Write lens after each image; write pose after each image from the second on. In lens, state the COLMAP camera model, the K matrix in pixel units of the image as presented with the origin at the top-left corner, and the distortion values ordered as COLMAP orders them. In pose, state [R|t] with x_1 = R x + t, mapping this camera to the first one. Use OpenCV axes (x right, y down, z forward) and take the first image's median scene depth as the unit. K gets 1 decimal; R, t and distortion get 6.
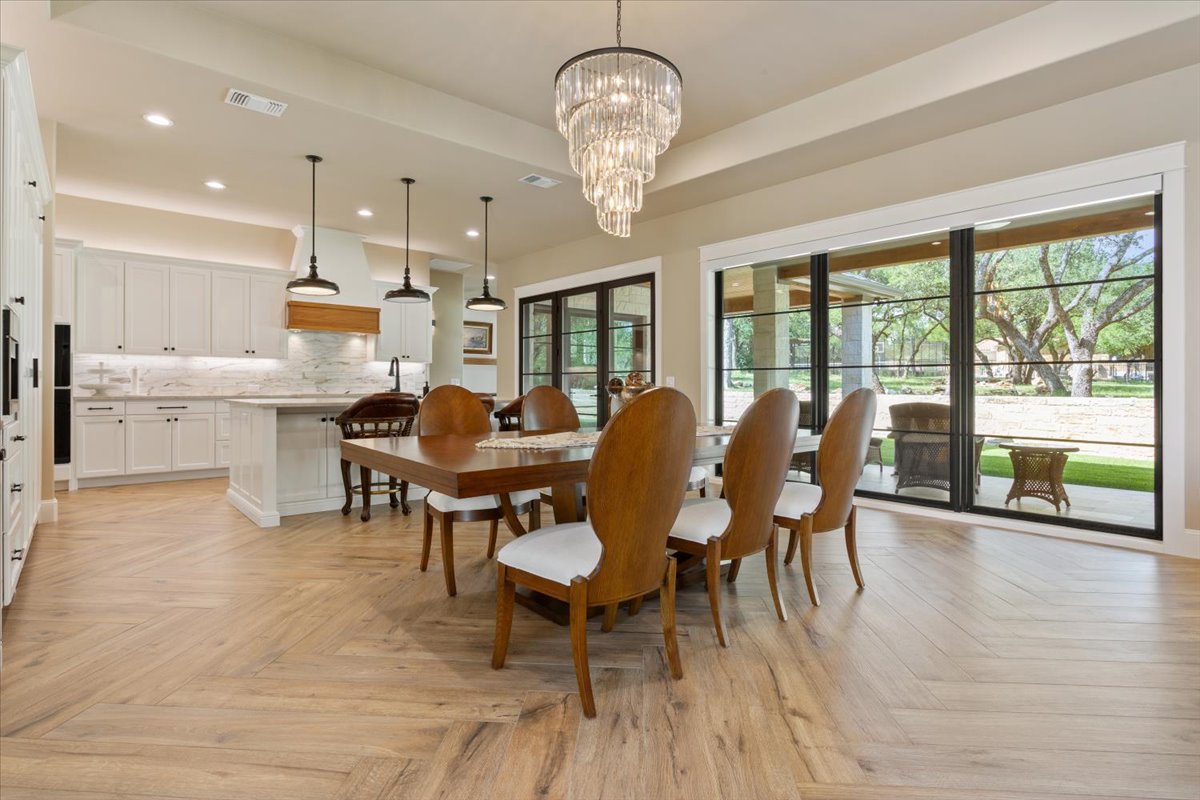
lens RADIAL K [[597.4, 0, 574.4], [0, 597.4, 387.3], [0, 0, 1]] dist [-0.007658, 0.000973]
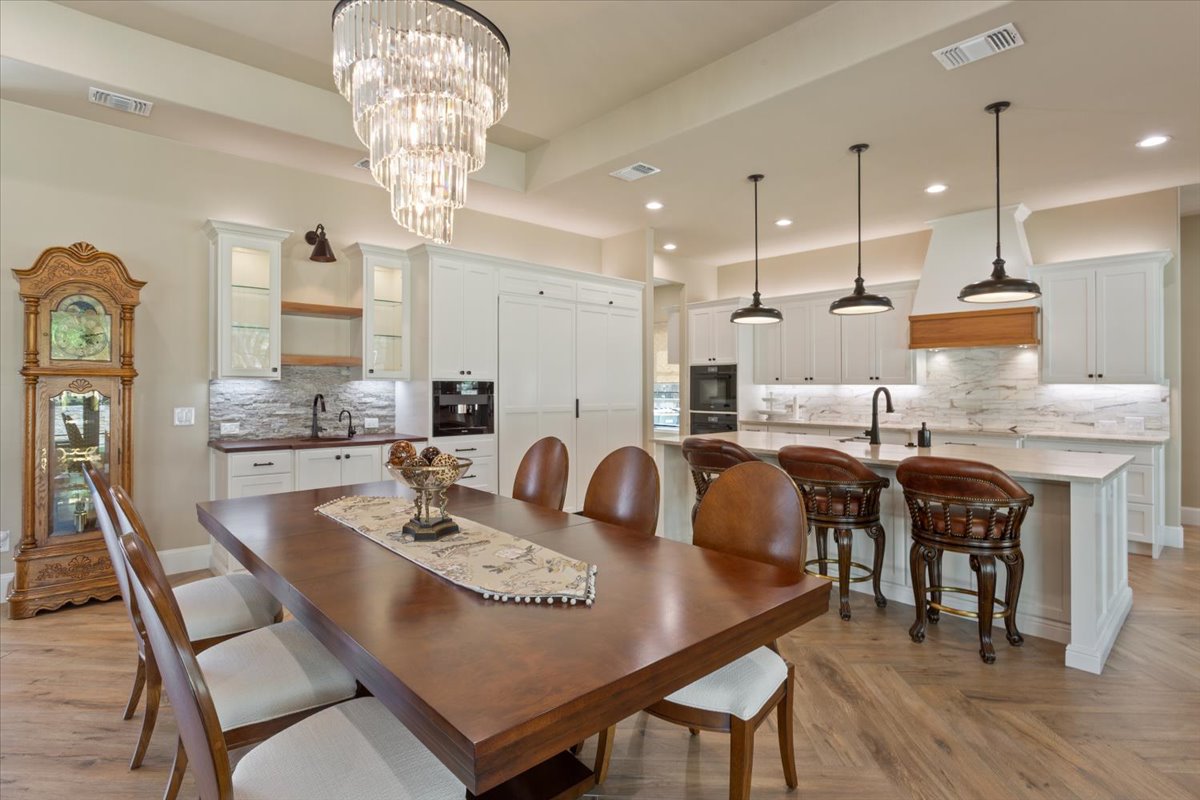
lens RADIAL K [[597.4, 0, 583.6], [0, 597.4, 385.5], [0, 0, 1]] dist [-0.007658, 0.000973]
pose [[0.038795, -0.011132, -0.999185, 0.333832], [-0.007016, 0.999910, -0.011413, -0.032543], [0.999223, 0.007453, 0.038714, 0.485217]]
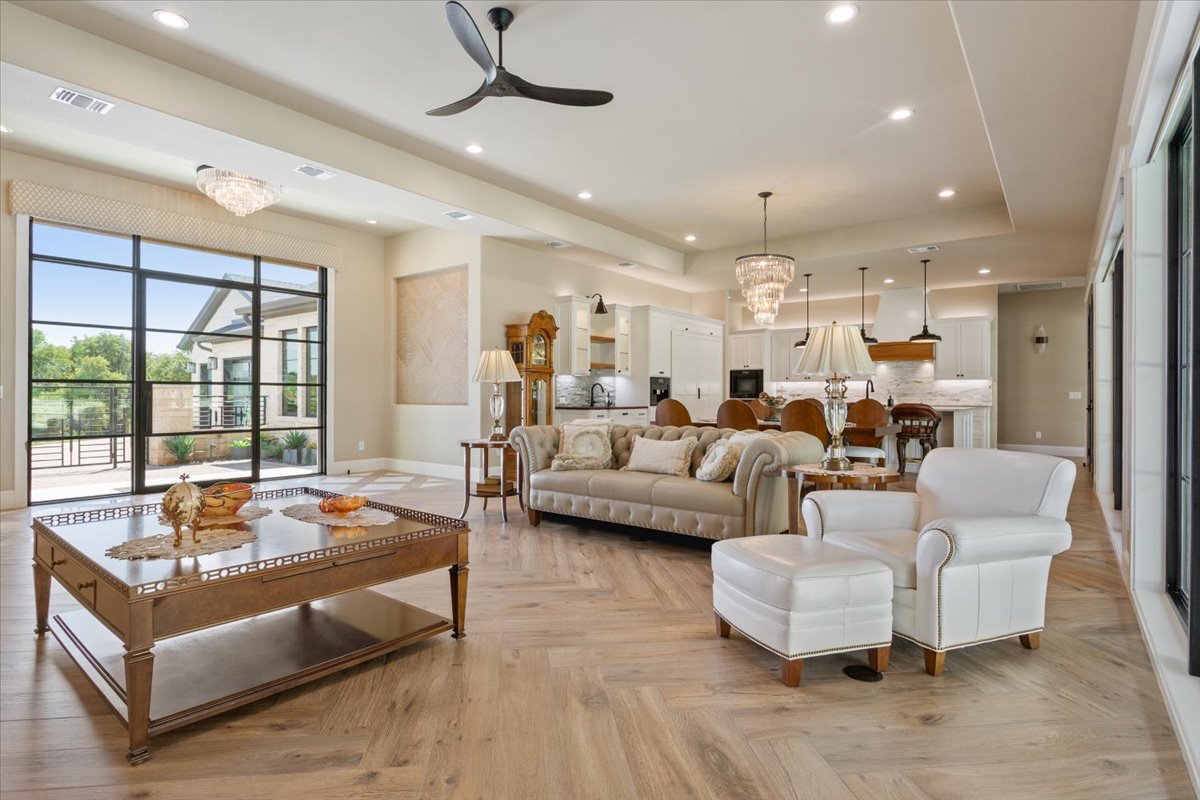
lens RADIAL K [[597.4, 0, 581.8], [0, 597.4, 397.5], [0, 0, 1]] dist [-0.007658, 0.000973]
pose [[0.188963, -0.001739, -0.981983, 0.850714], [-0.004706, 0.999985, -0.002676, 0.002160], [0.981973, 0.005127, 0.188952, -0.009809]]
